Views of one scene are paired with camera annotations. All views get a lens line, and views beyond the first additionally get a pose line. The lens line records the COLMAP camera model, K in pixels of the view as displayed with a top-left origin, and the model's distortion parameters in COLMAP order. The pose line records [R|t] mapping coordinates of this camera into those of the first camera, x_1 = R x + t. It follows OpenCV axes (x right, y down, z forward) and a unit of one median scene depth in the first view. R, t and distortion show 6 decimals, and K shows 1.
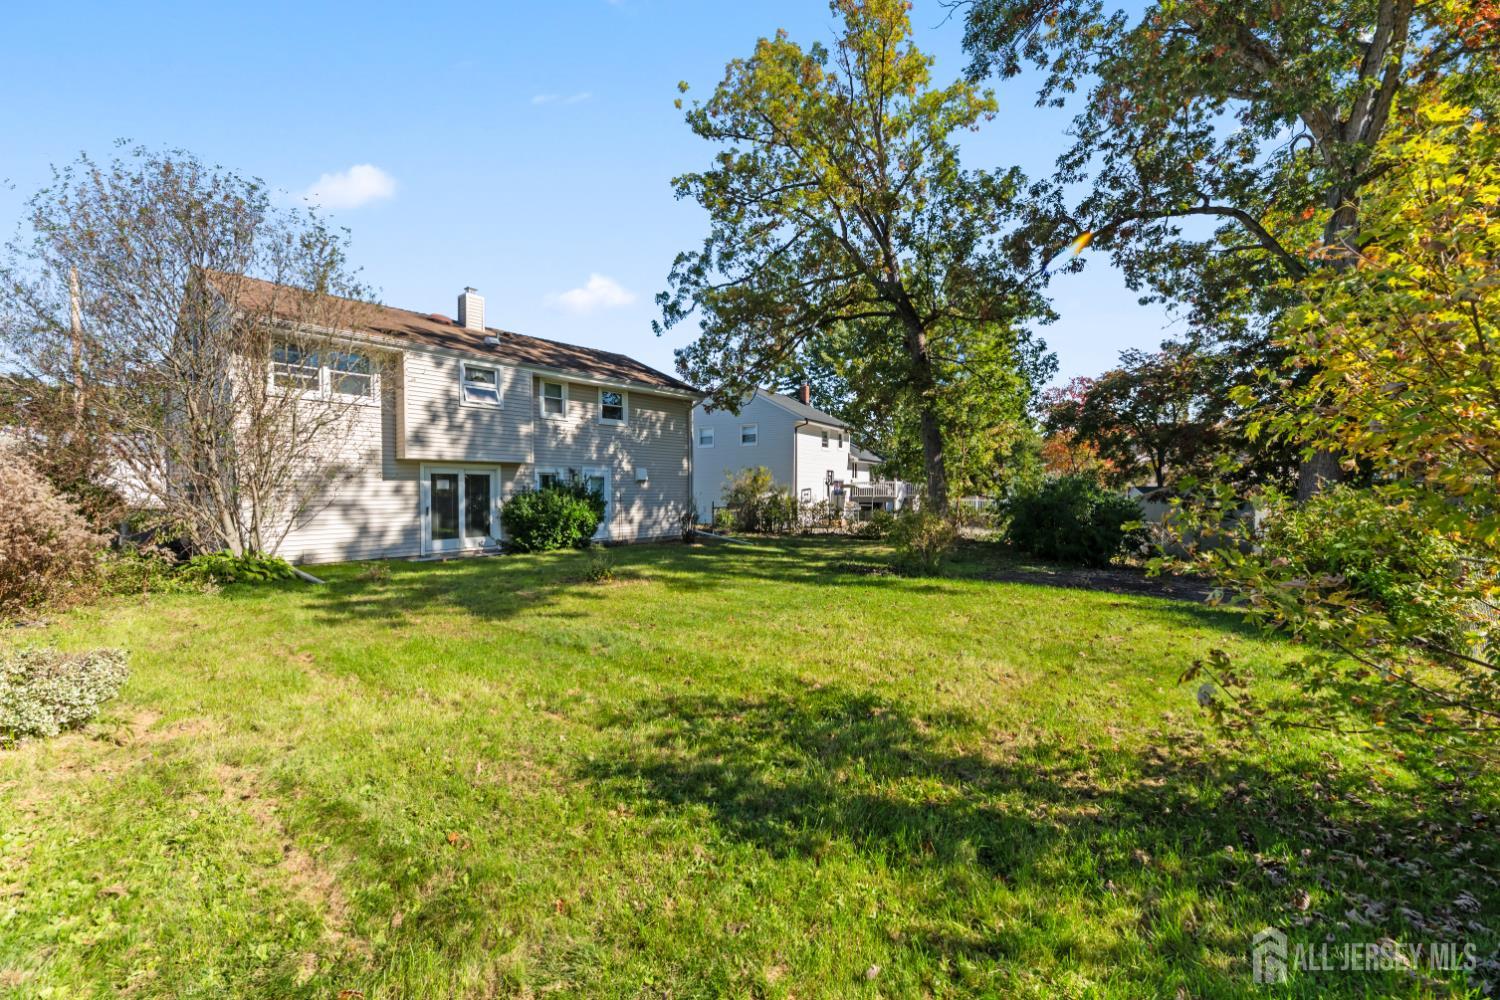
lens RADIAL K [[604.6, 0, 752.2], [0, 604.6, 510.5], [0, 0, 1]] dist [0.001863, 0.000123]
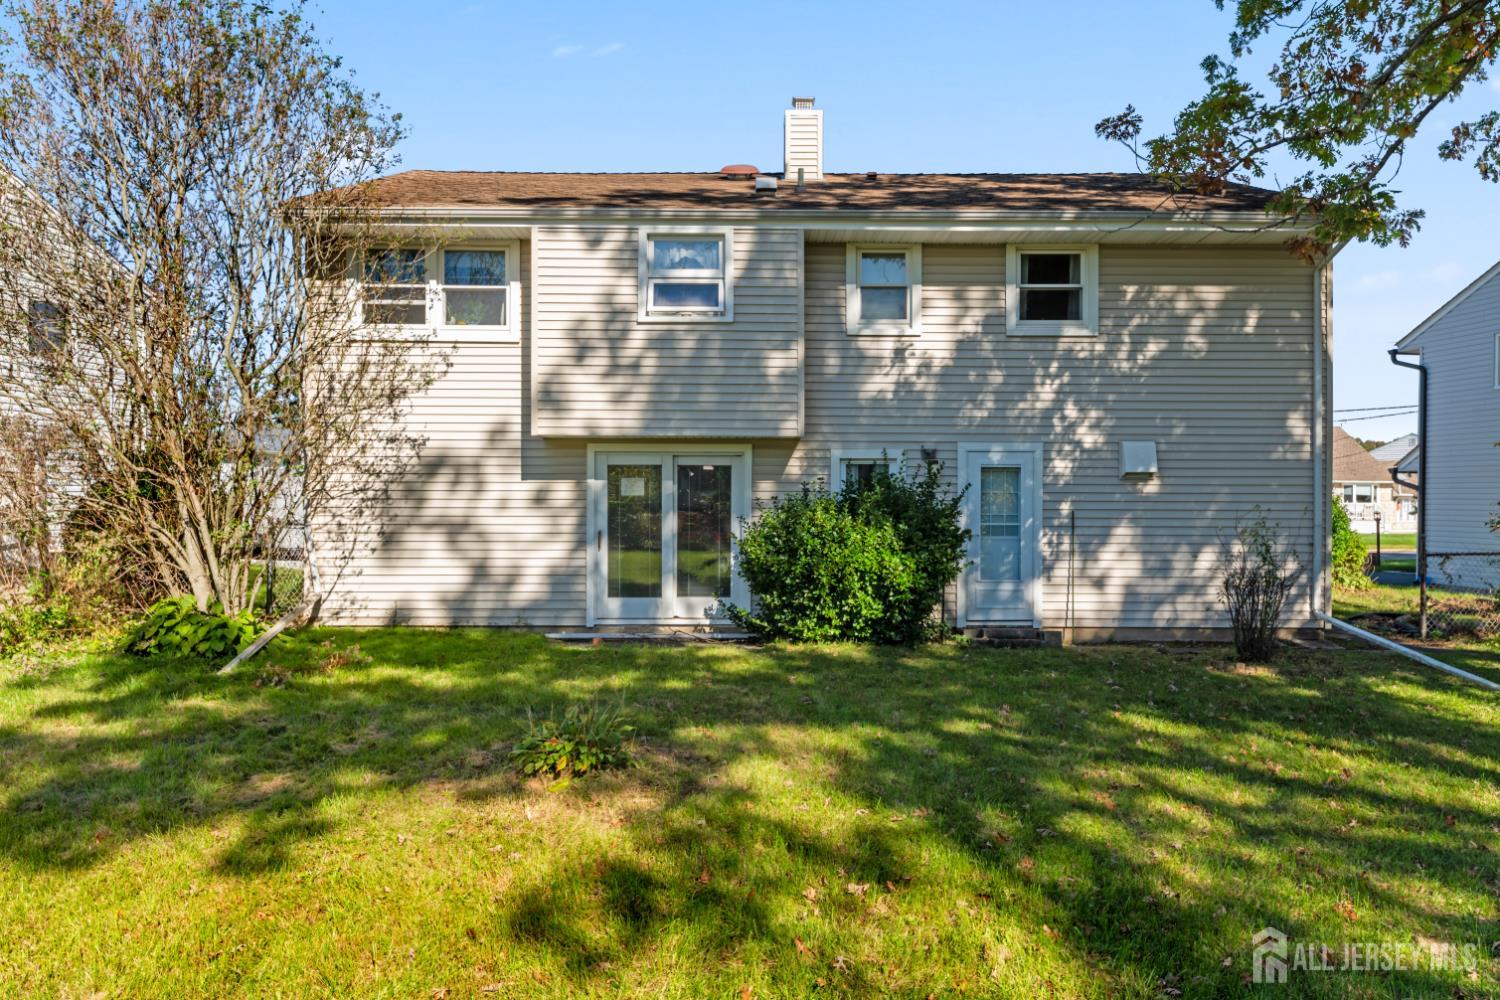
lens RADIAL K [[1007.0, 0, 764.2], [0, 1007.0, 499.7], [0, 0, 1]] dist [-0.000371, -0.001788]
pose [[0.650785, 0.005144, -0.759245, 0.187038], [-0.029303, 0.999402, -0.018346, -0.020556], [0.758697, 0.034187, 0.650547, 0.548161]]
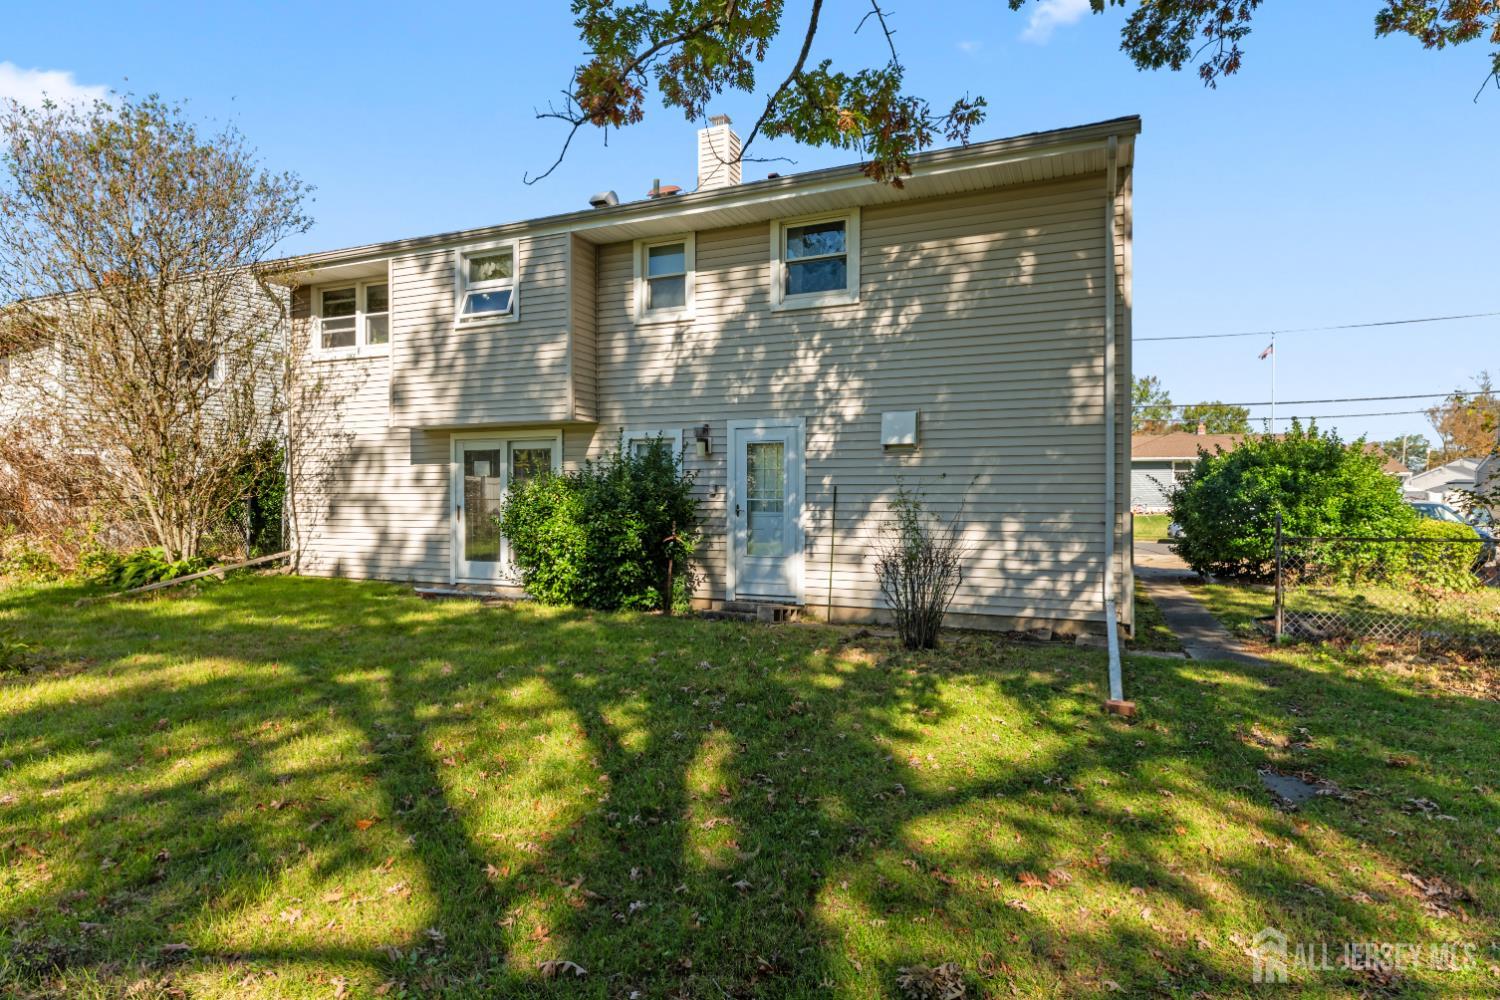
lens RADIAL K [[840.2, 0, 742.4], [0, 840.2, 503.6], [0, 0, 1]] dist [0.003550, 0.001093]
pose [[0.270739, 0.009027, -0.962611, 0.351496], [-0.033884, 0.999426, -0.000158, -0.017244], [0.962056, 0.032660, 0.270889, 1.027865]]
